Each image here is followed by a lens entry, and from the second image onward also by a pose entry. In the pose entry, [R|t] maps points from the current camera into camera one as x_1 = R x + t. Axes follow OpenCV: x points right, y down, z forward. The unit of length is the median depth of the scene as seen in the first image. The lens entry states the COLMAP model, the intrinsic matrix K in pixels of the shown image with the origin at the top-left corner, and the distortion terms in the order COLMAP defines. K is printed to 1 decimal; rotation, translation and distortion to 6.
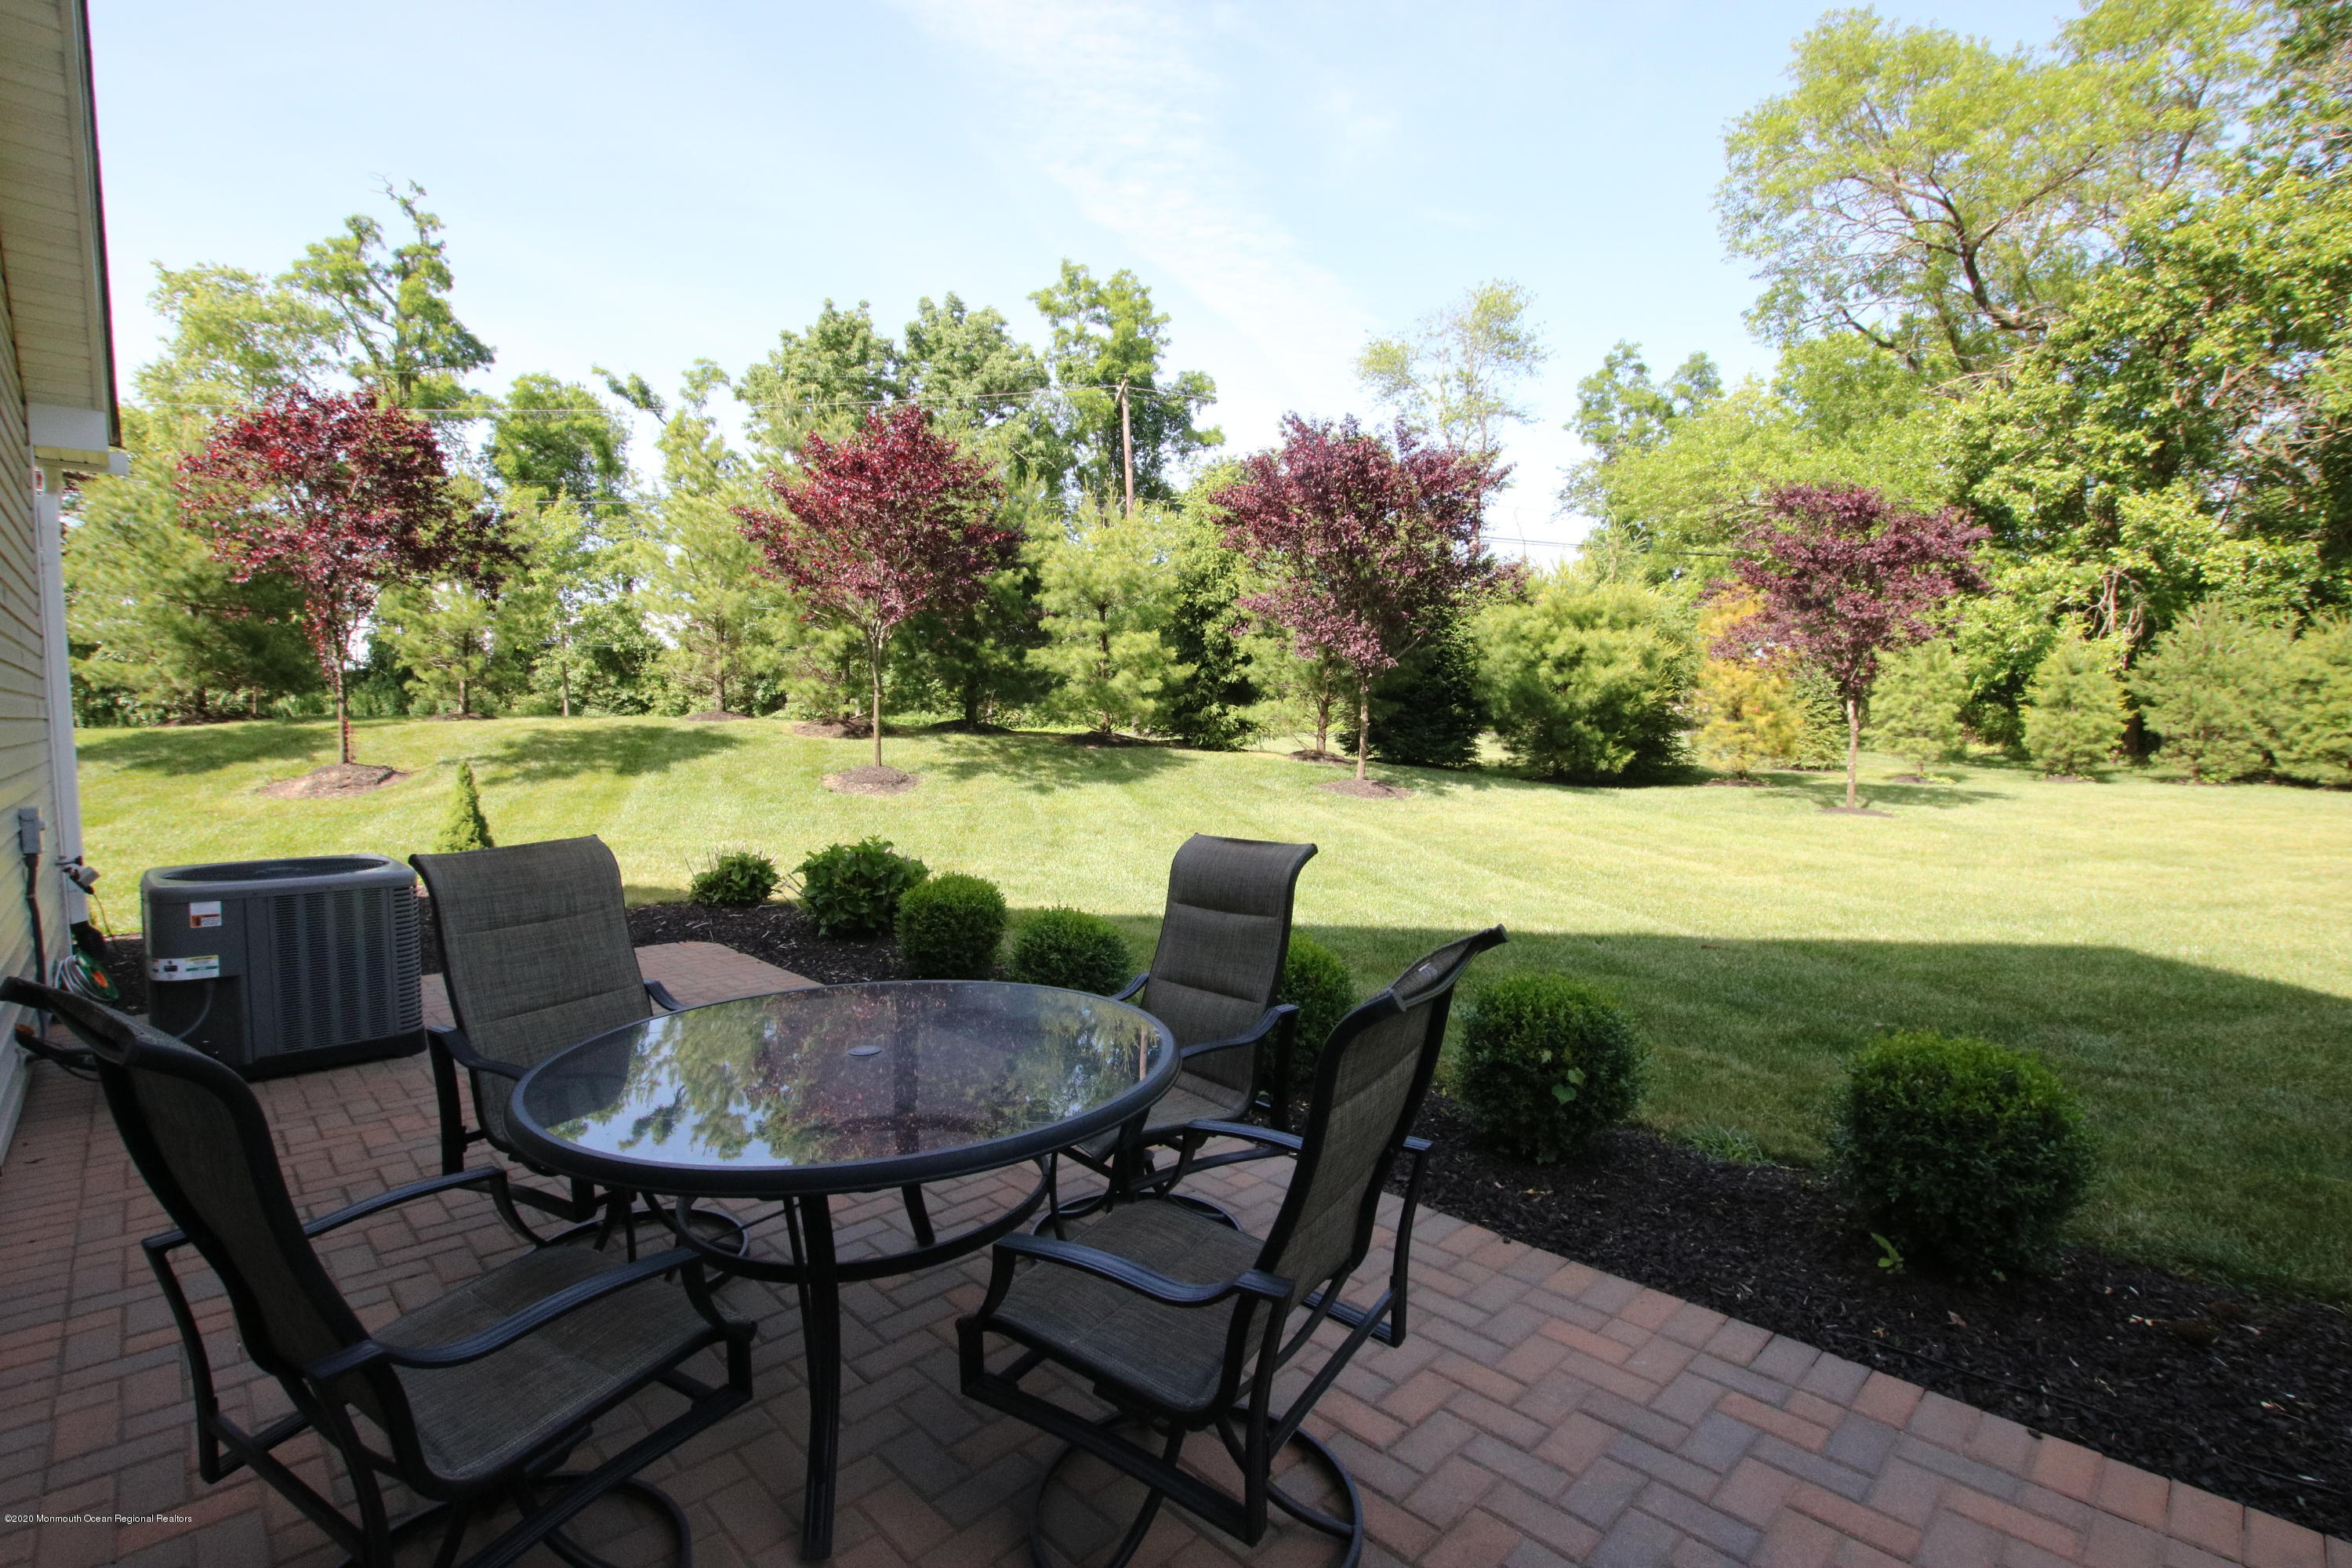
lens RADIAL K [[1092.7, 0, 1169.0], [0, 1092.7, 805.2], [0, 0, 1]] dist [-0.038798, 0.008148]
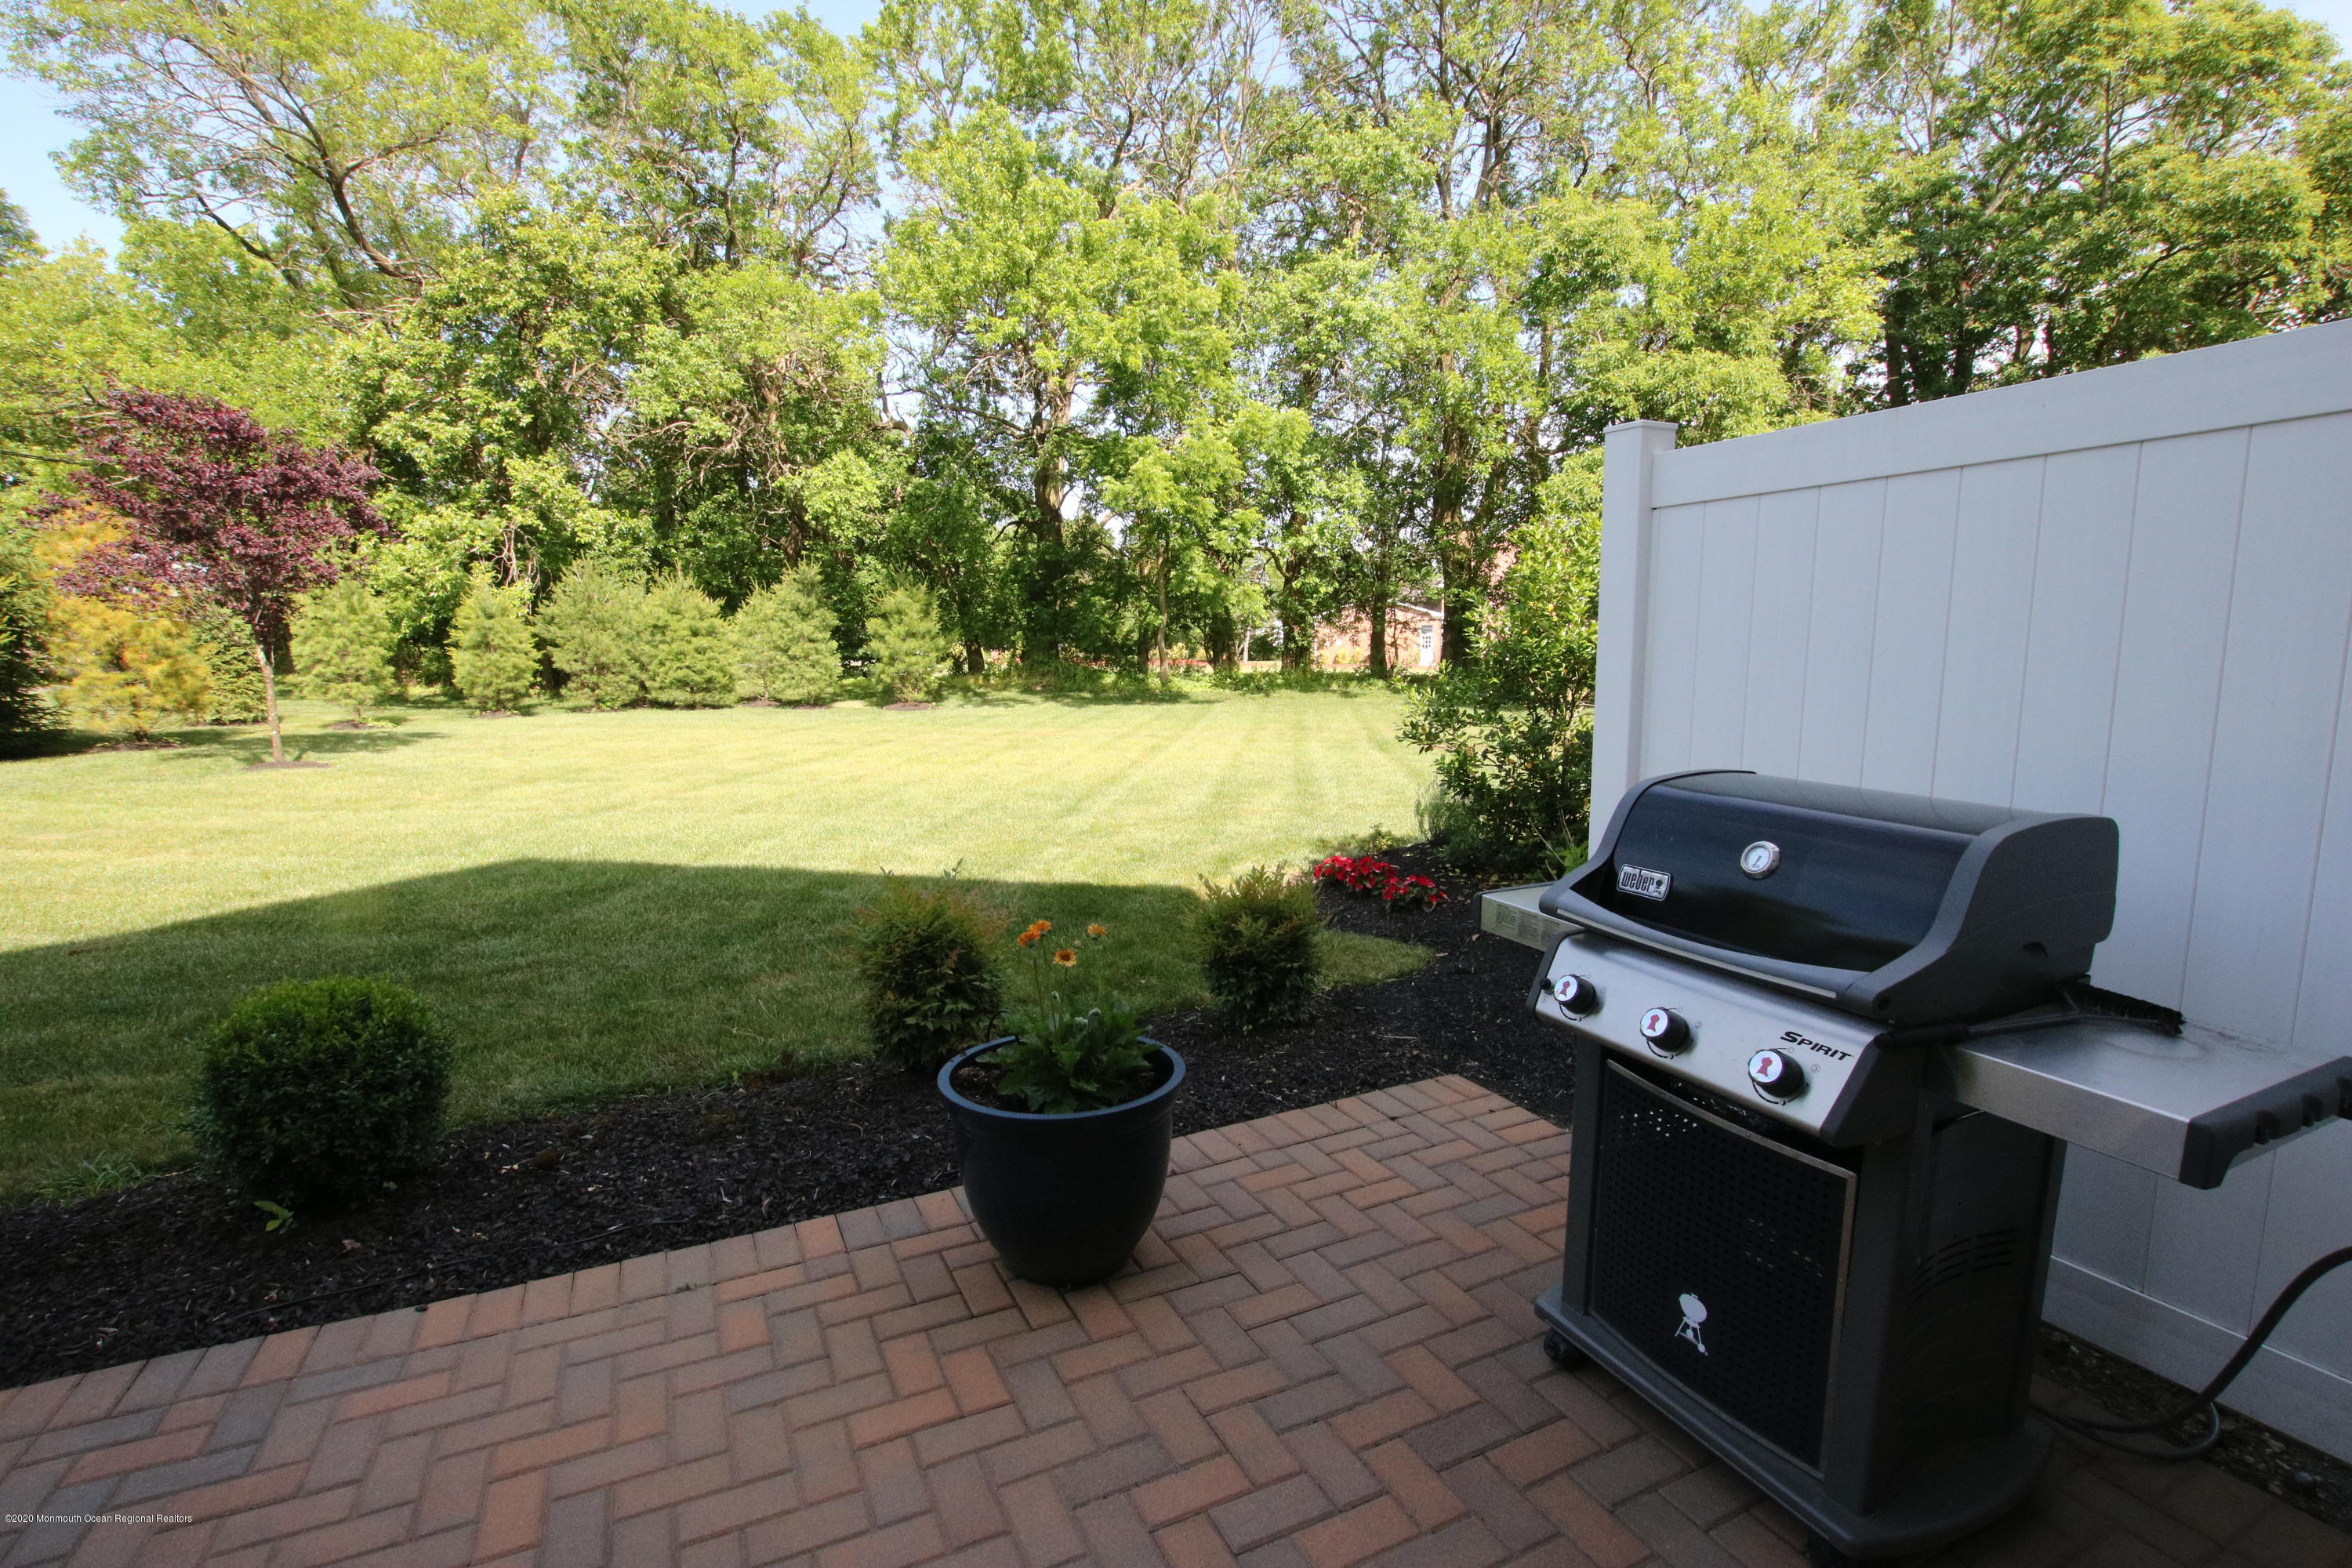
lens RADIAL K [[1091.7, 0, 1172.2], [0, 1091.7, 807.8], [0, 0, 1]] dist [-0.036396, 0.005716]
pose [[0.319020, -0.141772, 0.937084, 0.009768], [0.090144, 0.988805, 0.118908, 0.001087], [-0.943451, 0.046538, 0.328228, -0.014646]]
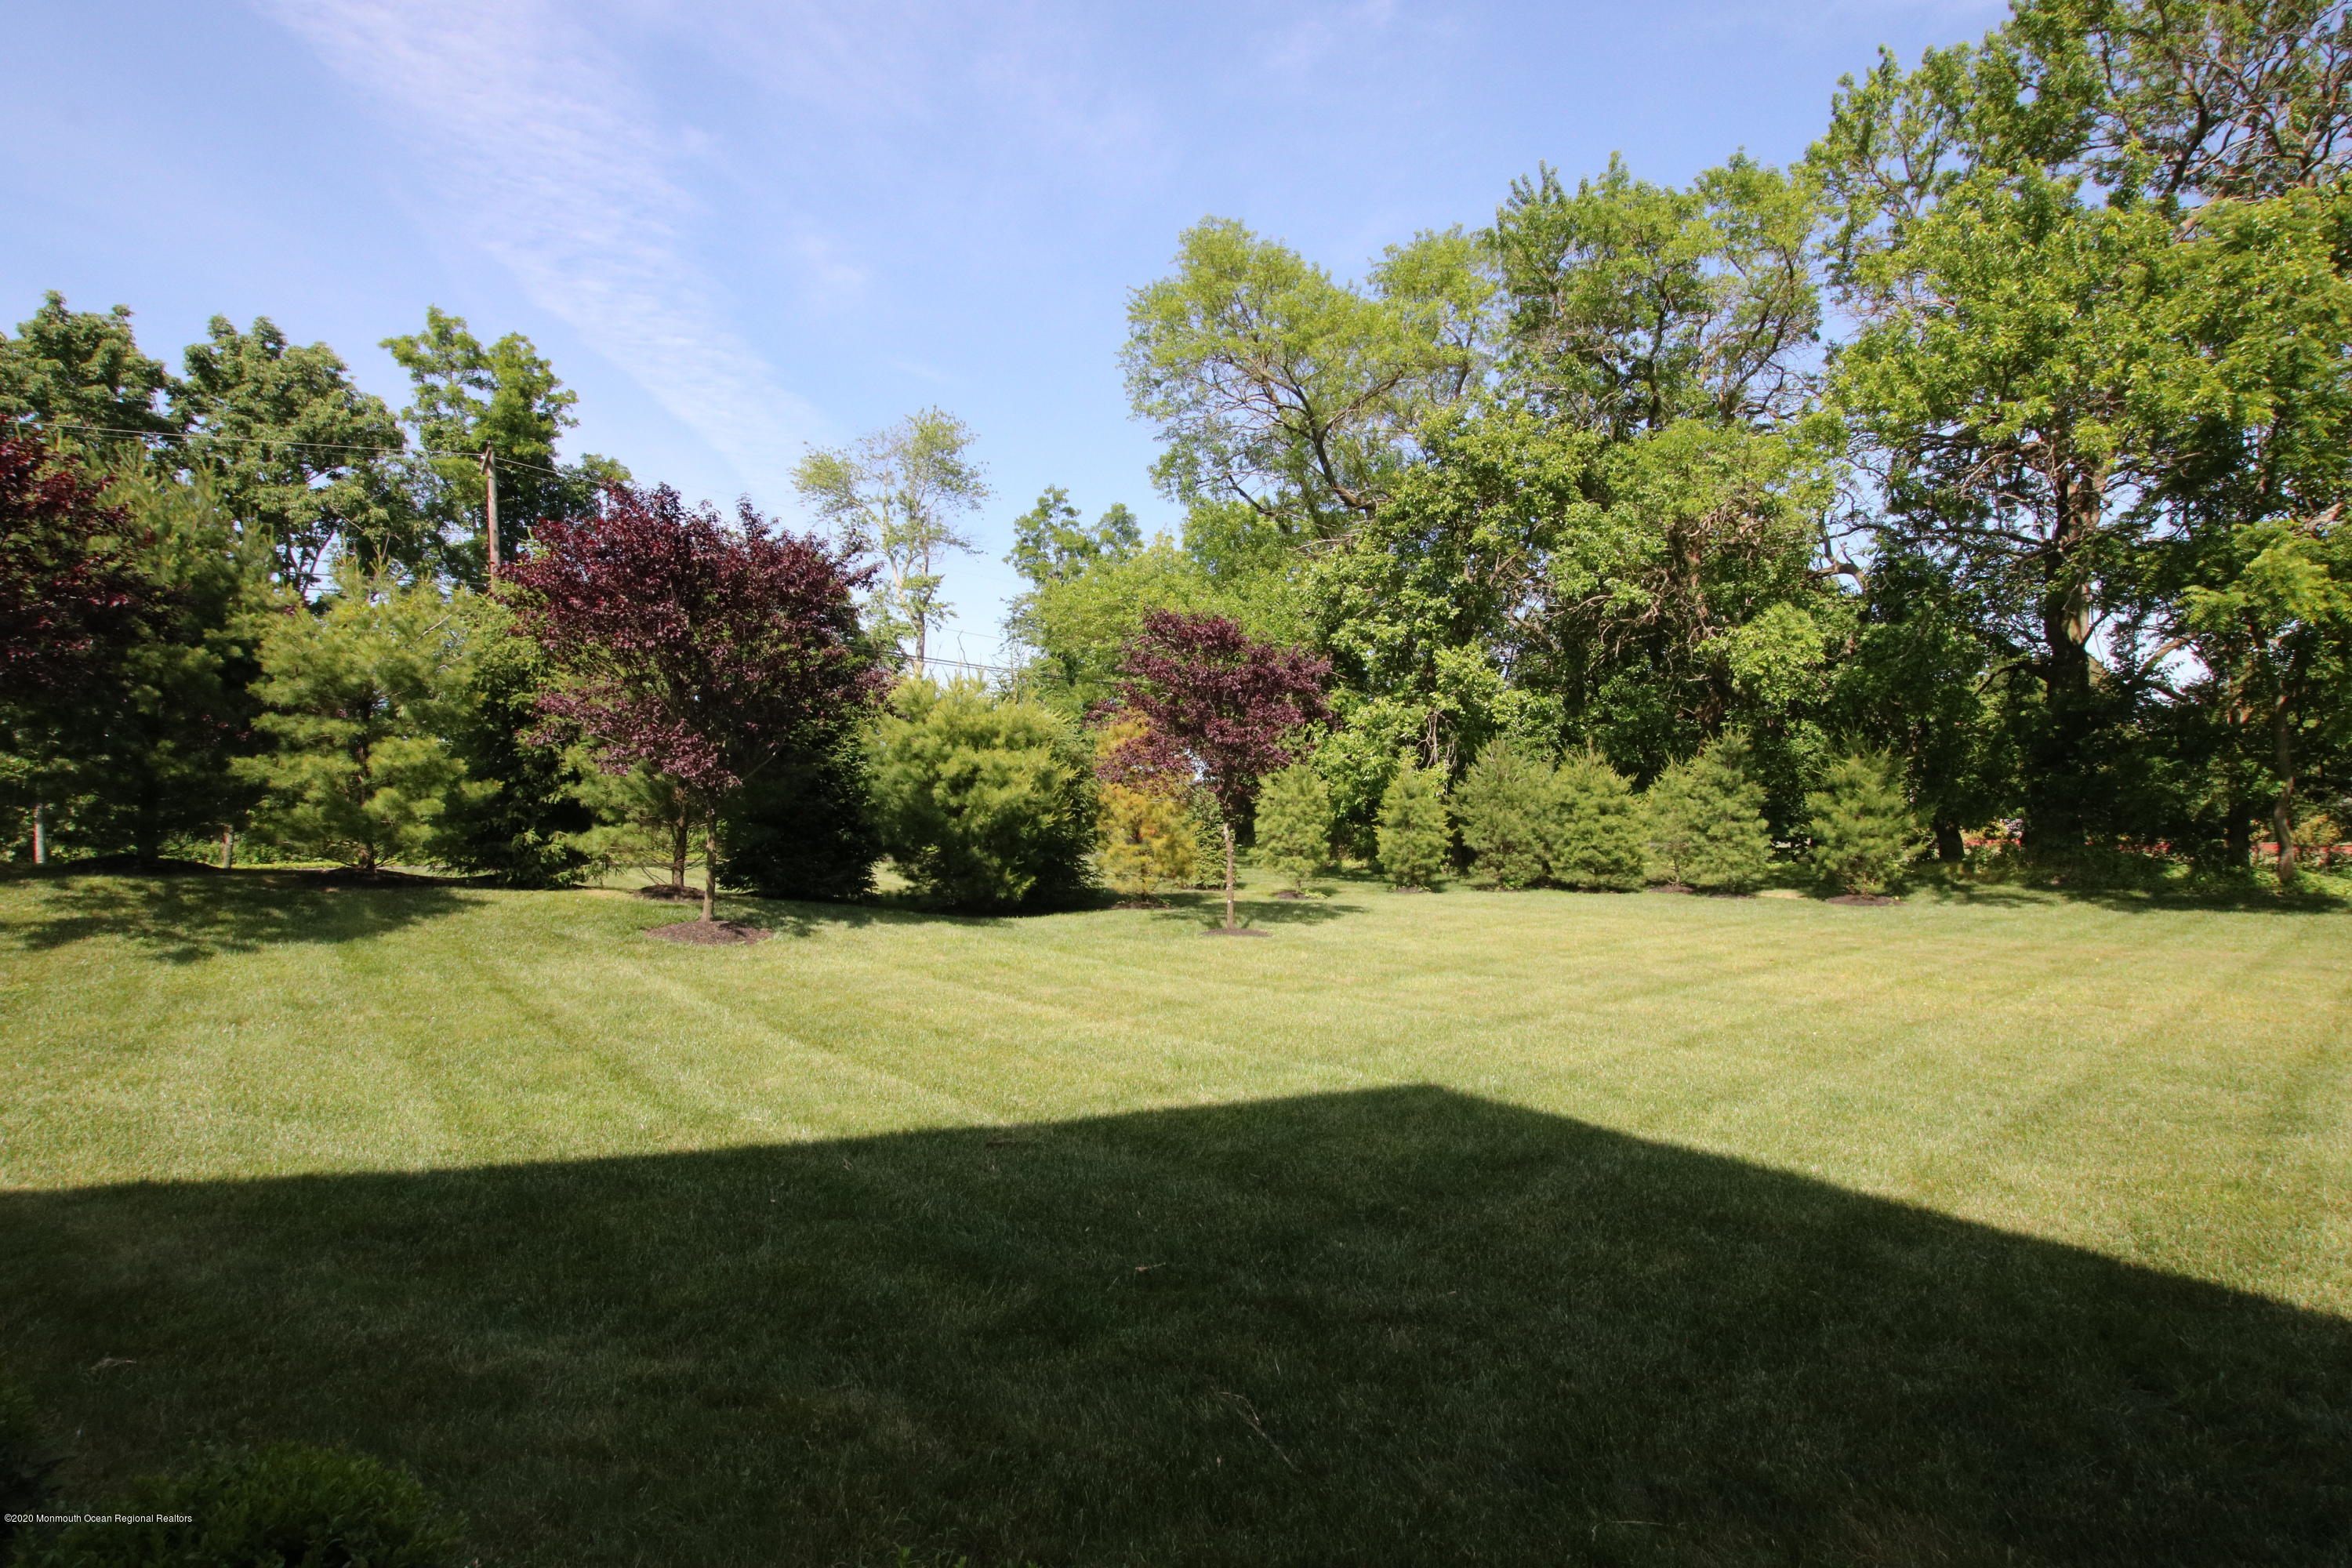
lens RADIAL K [[1091.7, 0, 1172.2], [0, 1091.7, 807.8], [0, 0, 1]] dist [-0.036396, 0.005716]
pose [[0.891032, 0.003998, 0.453922, 0.084282], [0.045958, 0.994029, -0.098969, -0.008091], [-0.451607, 0.109046, 0.885528, 0.074921]]
